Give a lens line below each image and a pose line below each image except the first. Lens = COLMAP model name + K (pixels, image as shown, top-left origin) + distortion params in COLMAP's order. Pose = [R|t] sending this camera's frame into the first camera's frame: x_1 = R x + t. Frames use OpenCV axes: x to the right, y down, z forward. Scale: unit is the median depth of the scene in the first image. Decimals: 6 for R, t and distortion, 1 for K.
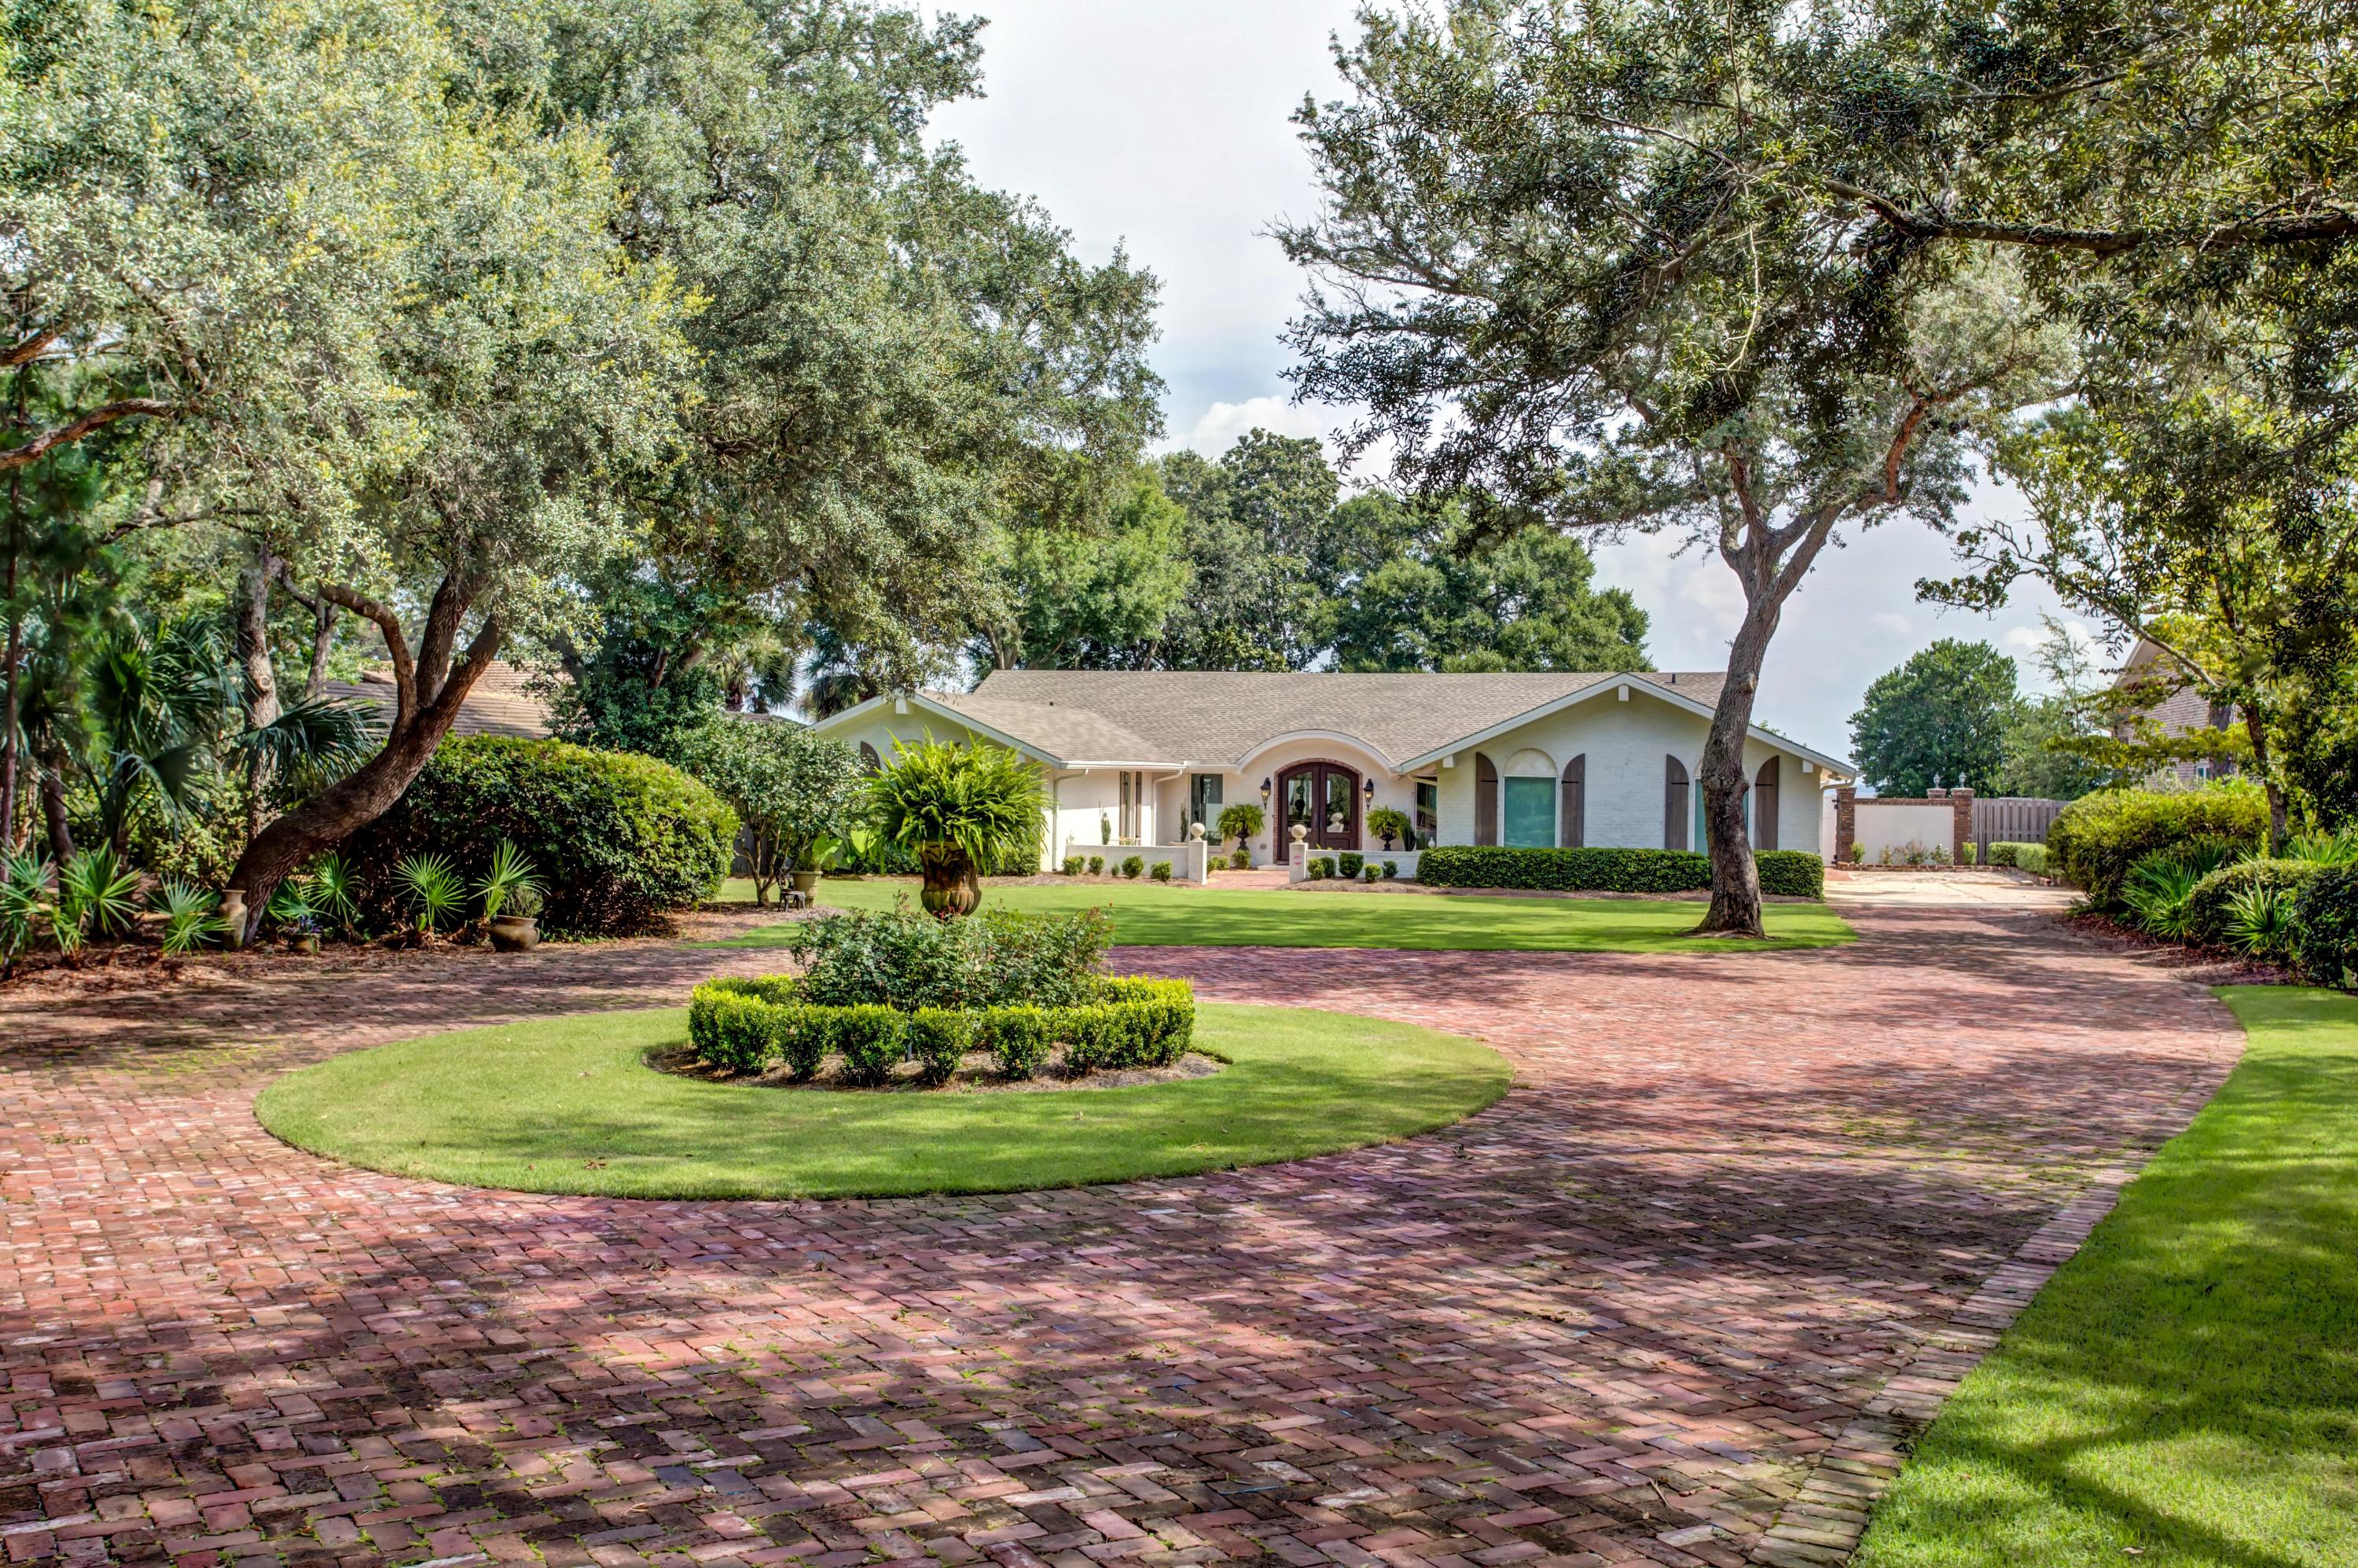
lens RADIAL K [[2273.8, 0, 1180.6], [0, 2273.8, 774.5], [0, 0, 1]] dist [0.013320, 0.000000]
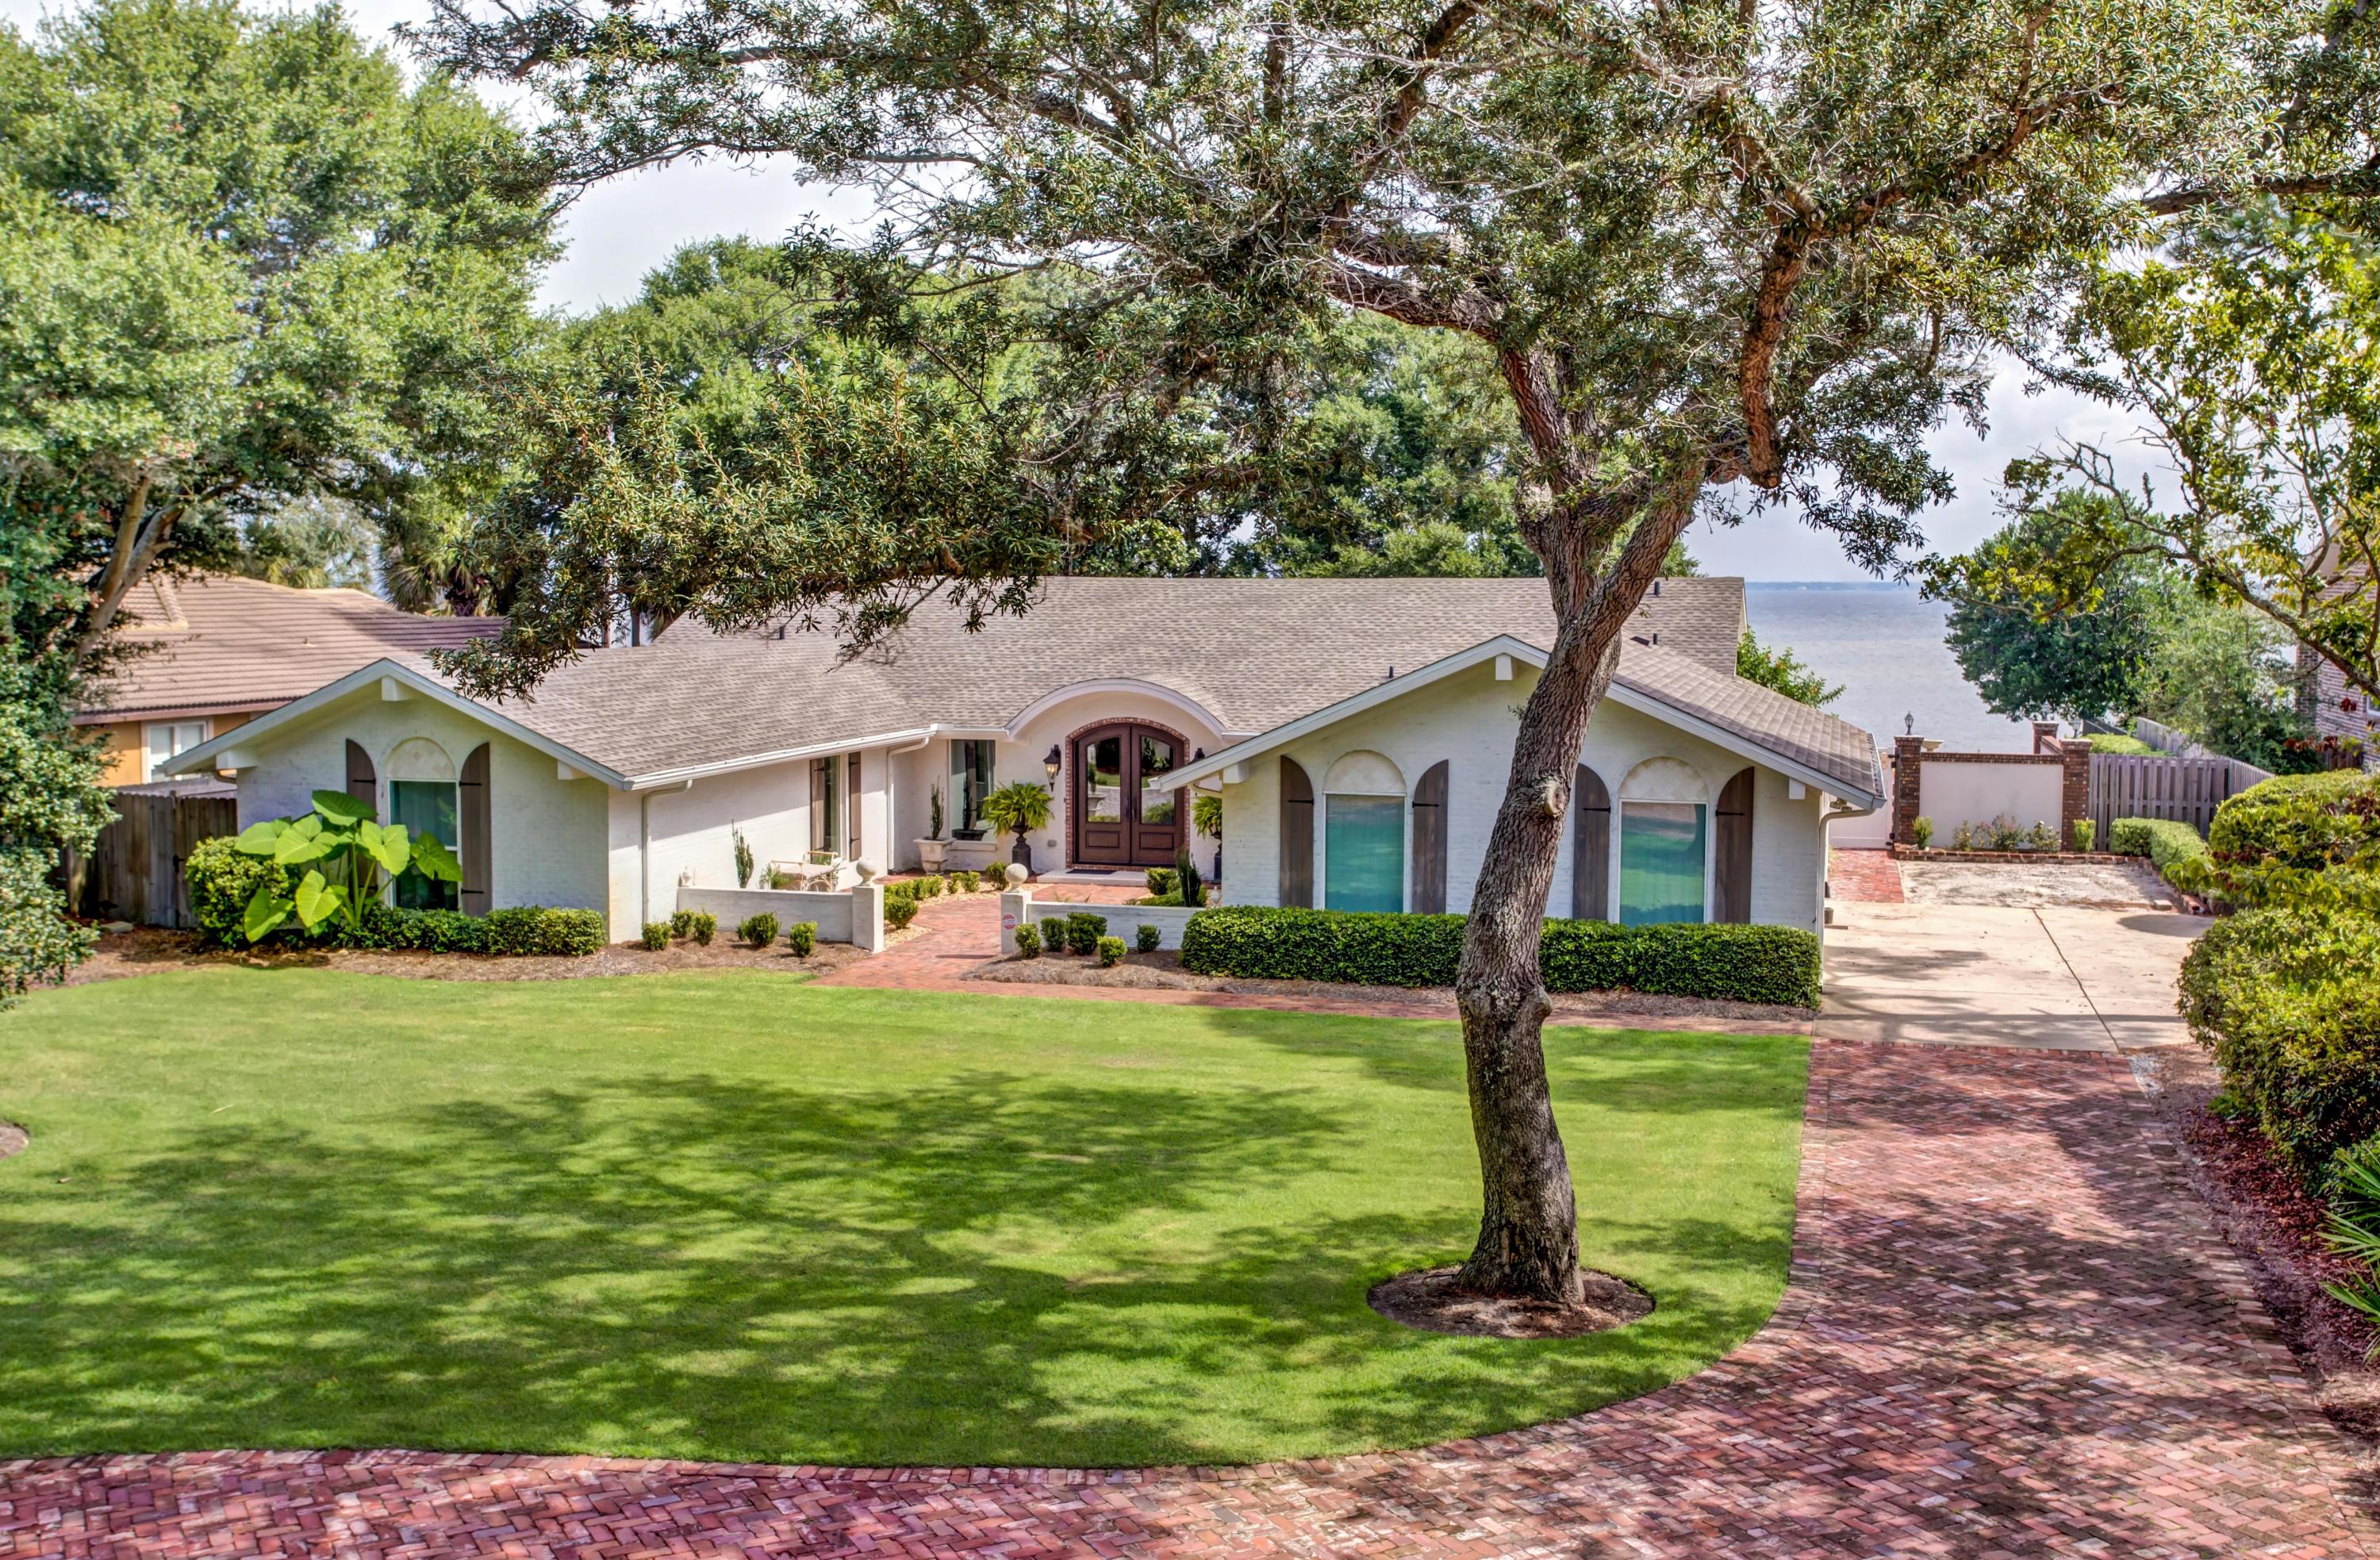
lens RADIAL K [[2389.3, 0, 1193.2], [0, 2389.3, 761.0], [0, 0, 1]] dist [0.023136, 0.000000]
pose [[0.999205, -0.006701, -0.039301, 0.108750], [0.009701, 0.997012, 0.076634, -0.049390], [0.038670, -0.076955, 0.996284, 0.275221]]
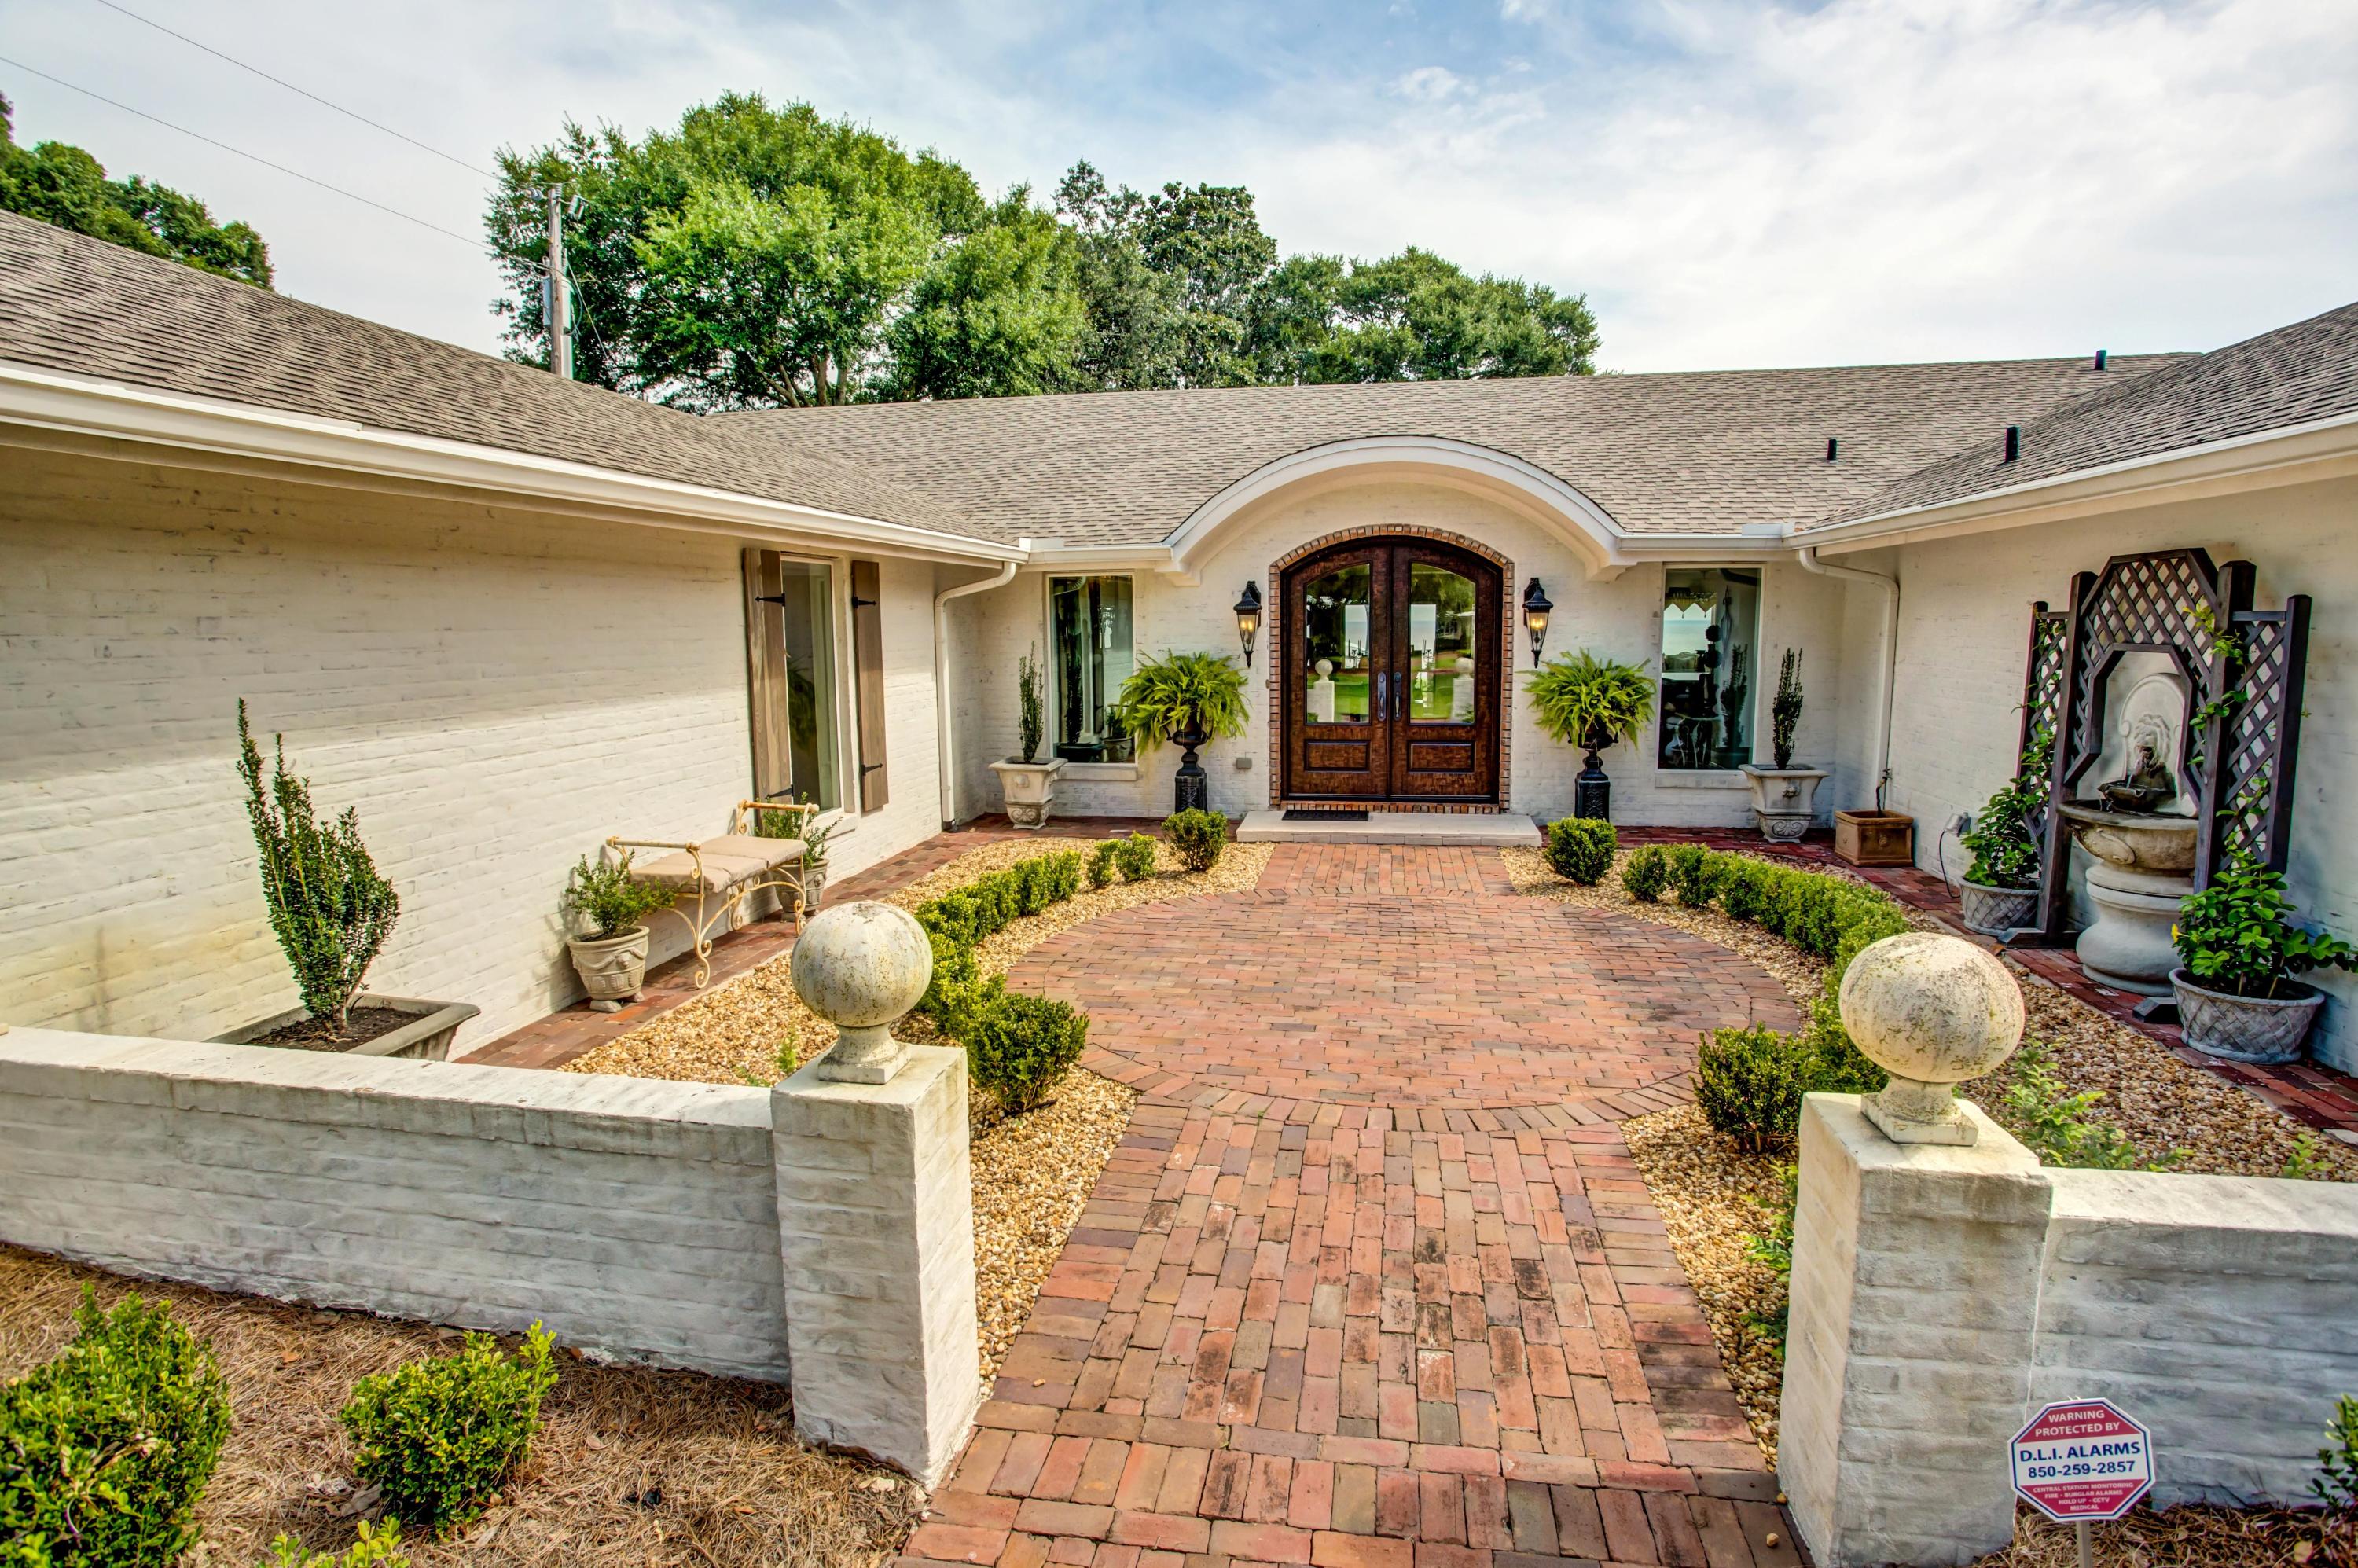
lens RADIAL K [[1187.6, 0, 1178.4], [0, 1187.6, 772.0], [0, 0, 1]] dist [-0.054147, 0.014778]
pose [[0.998662, -0.029686, 0.042333, 0.017036], [0.024154, 0.991776, 0.125690, 0.007499], [-0.045716, -0.124499, 0.991166, 0.804393]]
